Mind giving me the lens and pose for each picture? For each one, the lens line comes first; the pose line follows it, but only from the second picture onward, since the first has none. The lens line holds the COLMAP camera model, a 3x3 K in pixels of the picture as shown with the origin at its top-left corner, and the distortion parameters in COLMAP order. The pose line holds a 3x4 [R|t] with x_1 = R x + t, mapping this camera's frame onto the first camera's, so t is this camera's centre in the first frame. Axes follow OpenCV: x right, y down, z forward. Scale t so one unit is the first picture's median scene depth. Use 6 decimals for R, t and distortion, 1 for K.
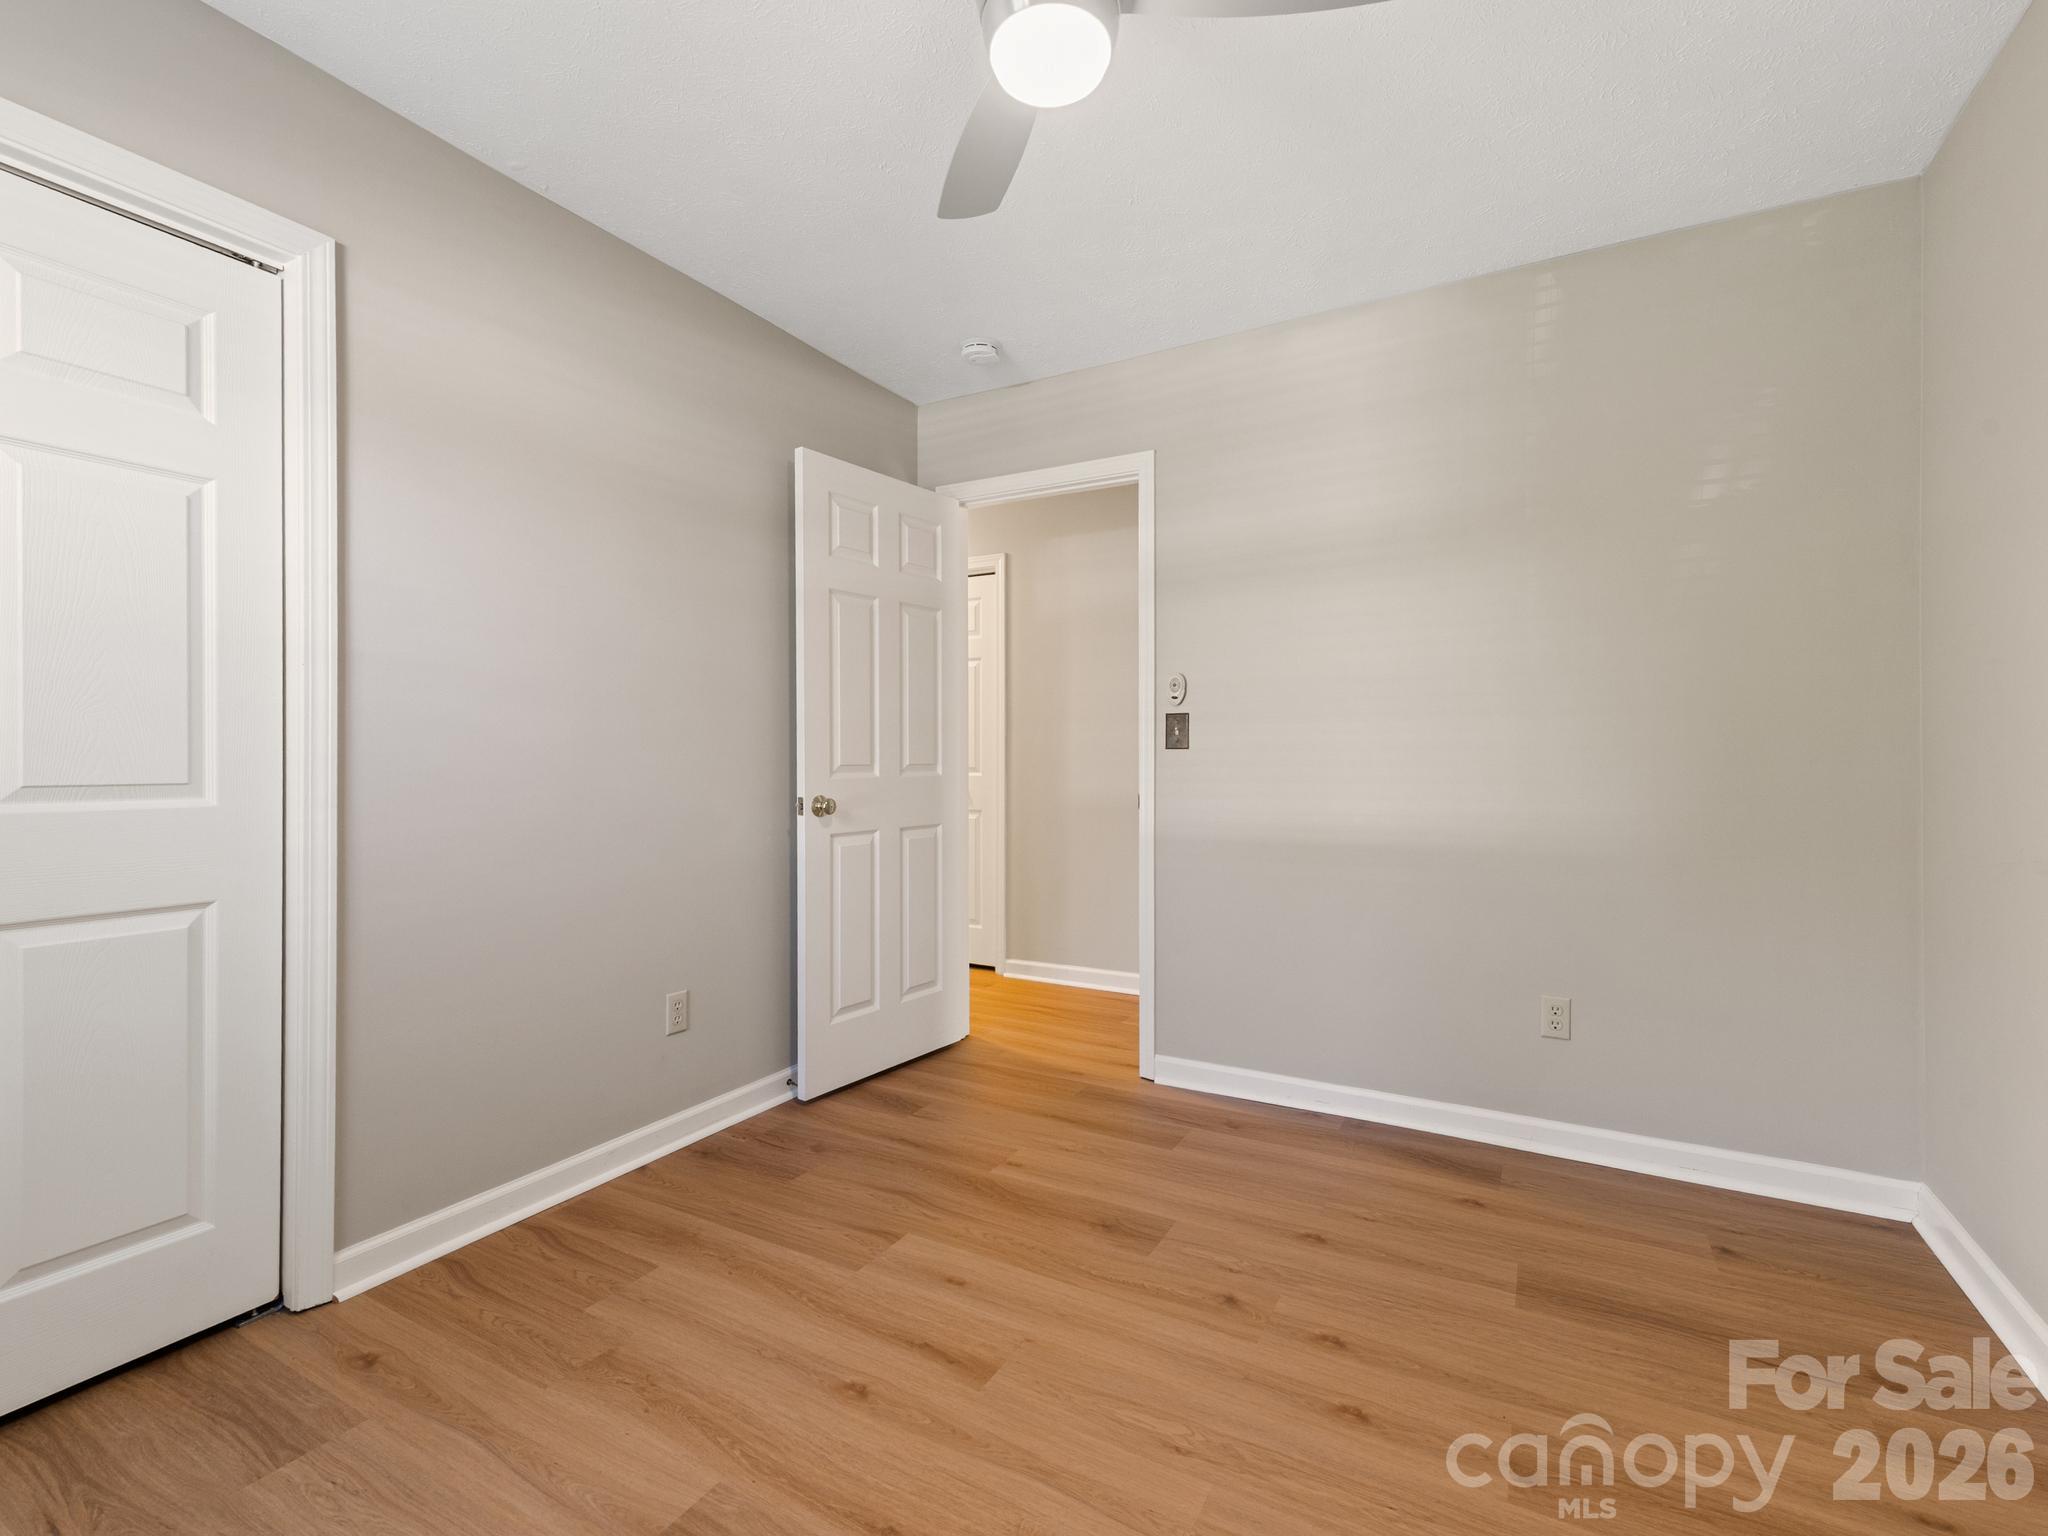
lens RADIAL K [[923.5, 0, 1024.0], [0, 923.5, 768.0], [0, 0, 1]] dist [0.002475, -0.000607]
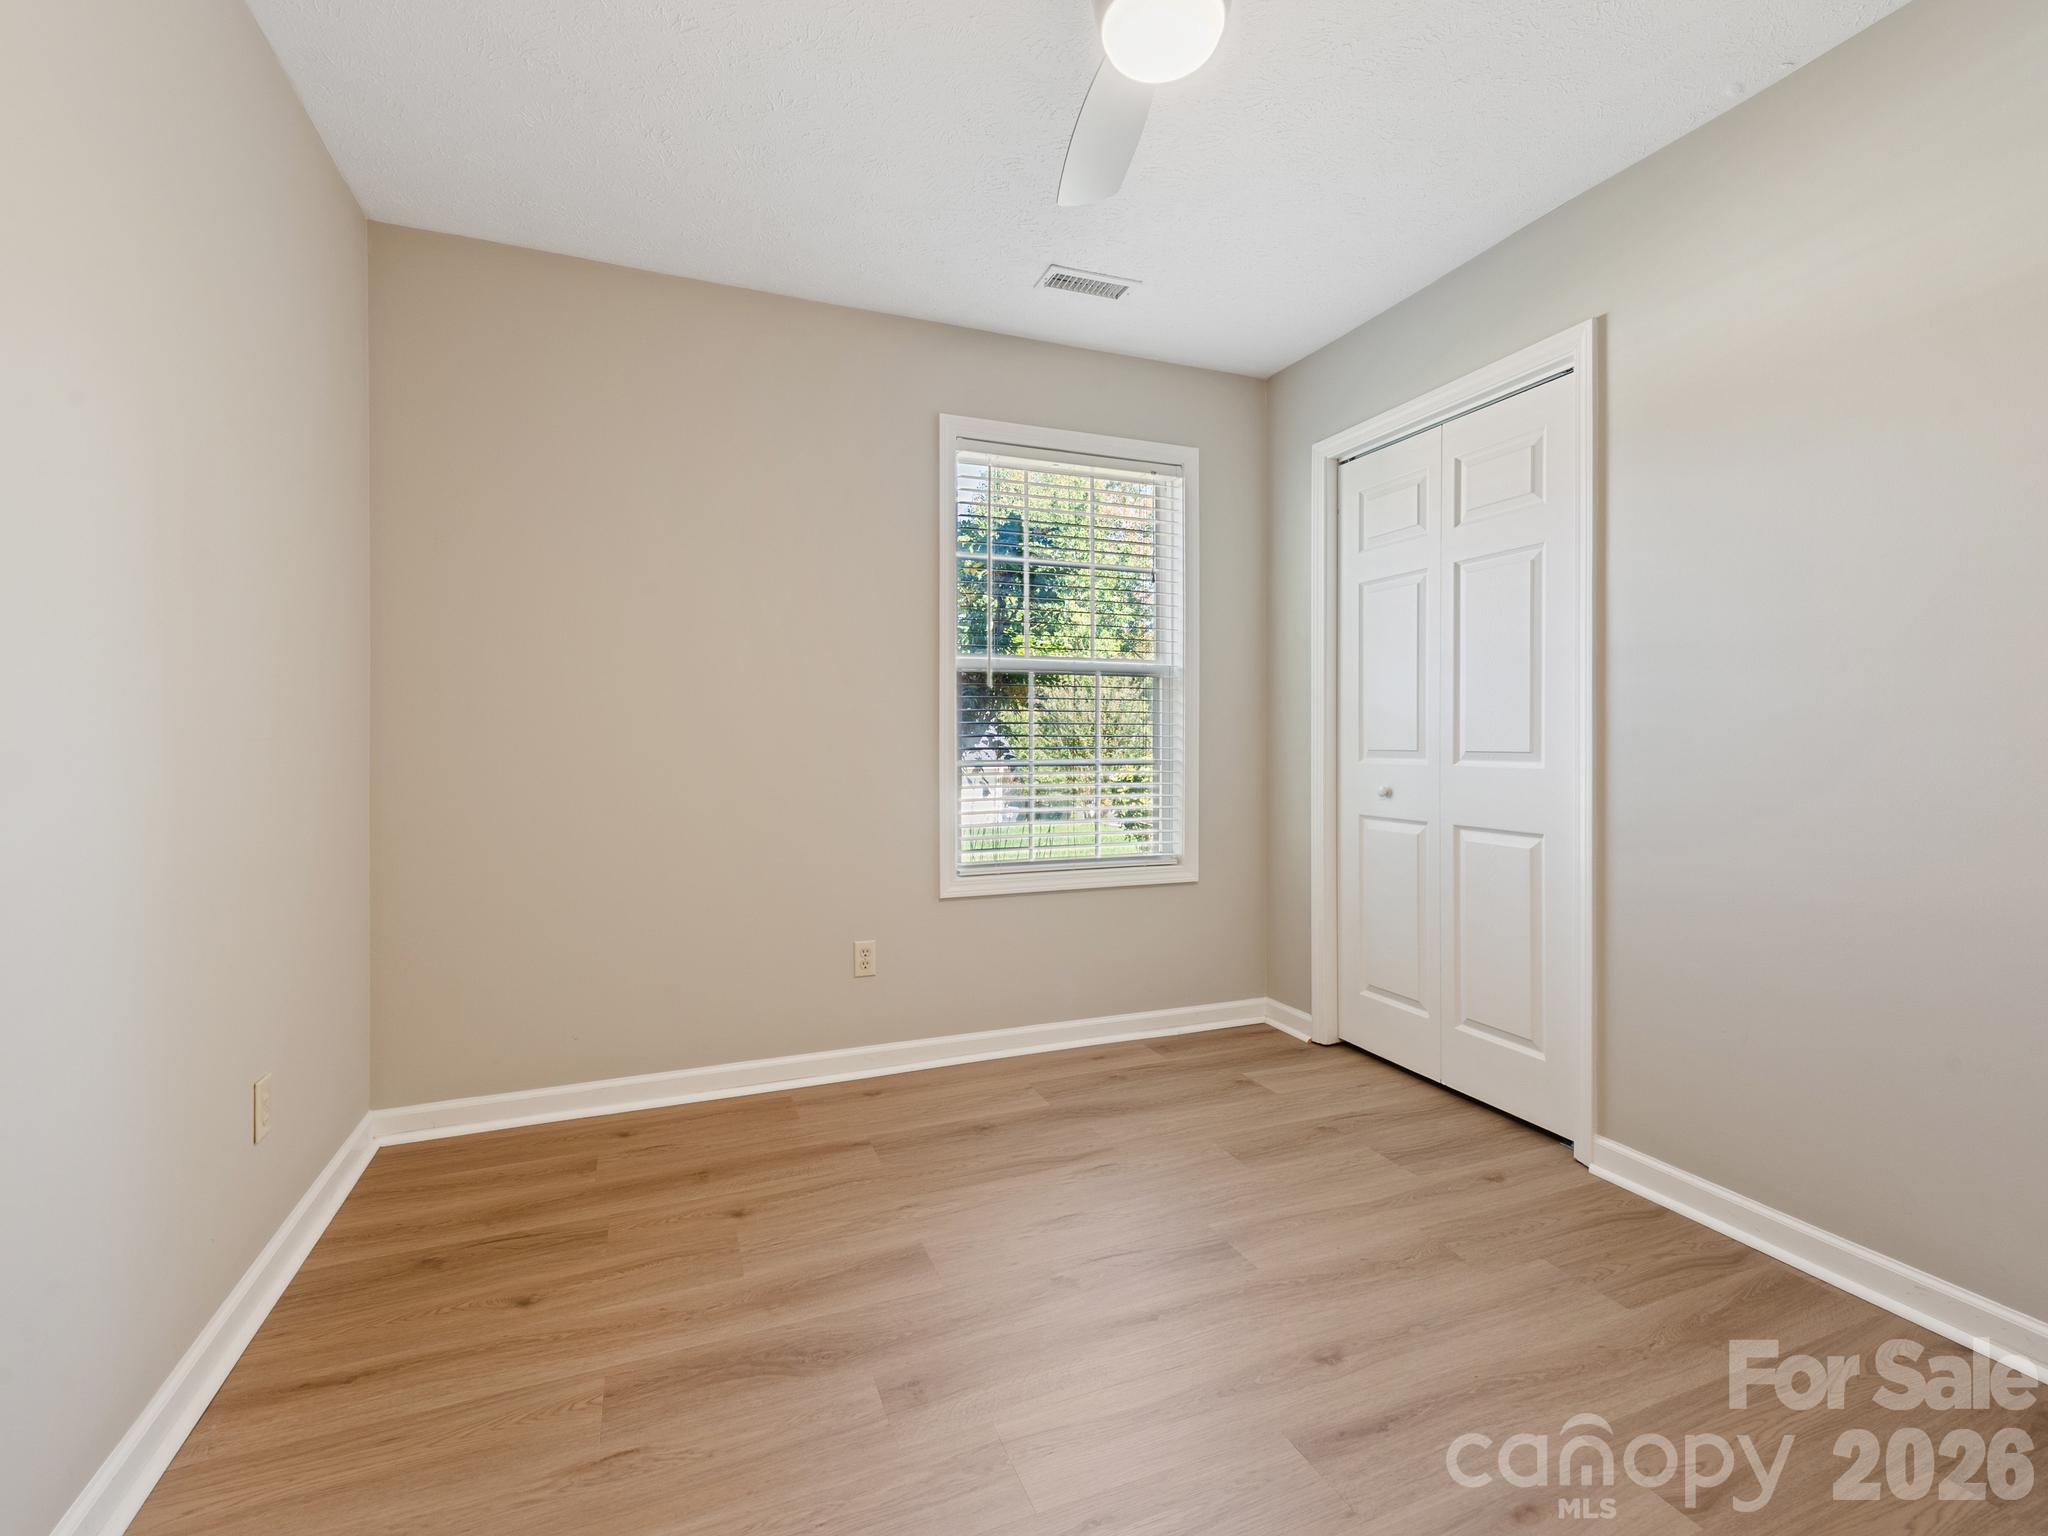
lens RADIAL K [[923.5, 0, 1024.0], [0, 923.5, 768.0], [0, 0, 1]] dist [0.002475, -0.000607]
pose [[-0.630682, 0.025705, -0.775616, 0.764219], [-0.005706, 0.999271, 0.037757, -0.010230], [0.776021, 0.028239, -0.630075, 1.298294]]
